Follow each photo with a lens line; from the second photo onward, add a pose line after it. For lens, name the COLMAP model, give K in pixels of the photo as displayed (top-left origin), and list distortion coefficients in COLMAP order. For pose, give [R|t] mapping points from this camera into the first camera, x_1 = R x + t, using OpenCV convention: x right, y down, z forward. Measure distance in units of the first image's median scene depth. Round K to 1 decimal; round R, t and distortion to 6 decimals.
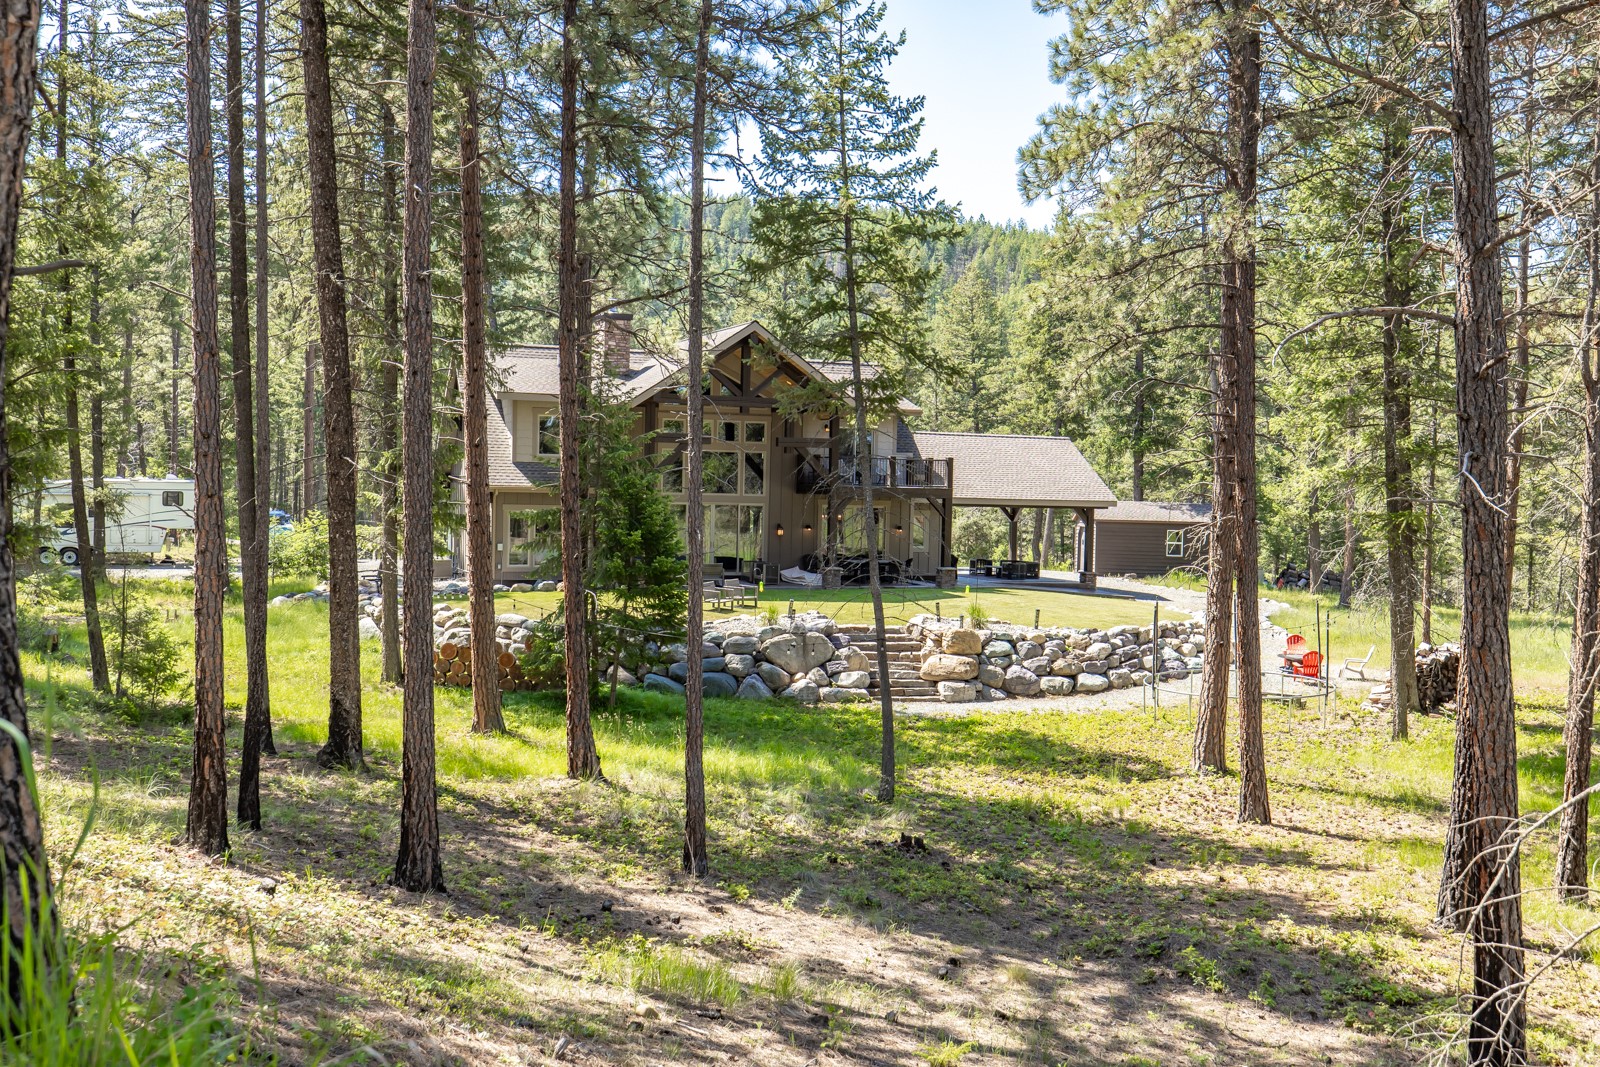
lens RADIAL K [[1622.0, 0, 800.0], [0, 1622.0, 533.5], [0, 0, 1]] dist [0.011610, 0.012507]
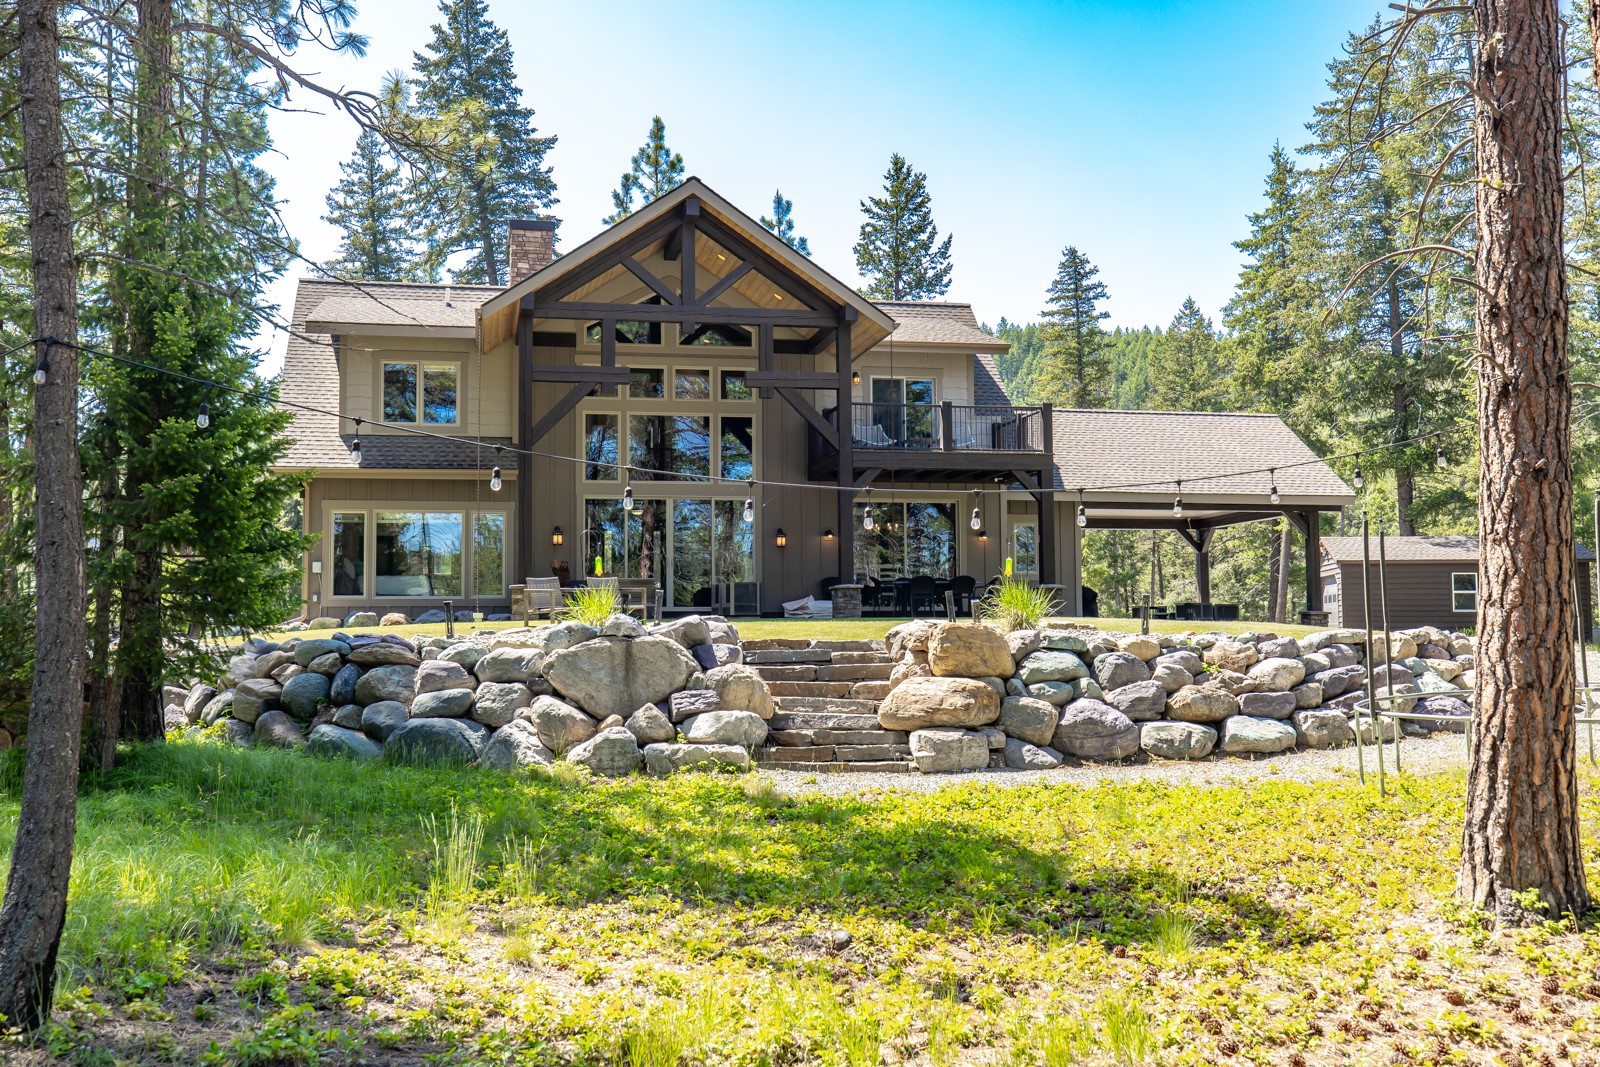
lens RADIAL K [[1622.0, 0, 800.0], [0, 1622.0, 533.5], [0, 0, 1]] dist [0.011610, 0.012507]
pose [[0.984800, -0.039901, -0.169049, 0.131558], [0.022591, 0.994414, -0.103108, 0.079667], [0.172219, 0.097722, 0.980200, 0.512538]]
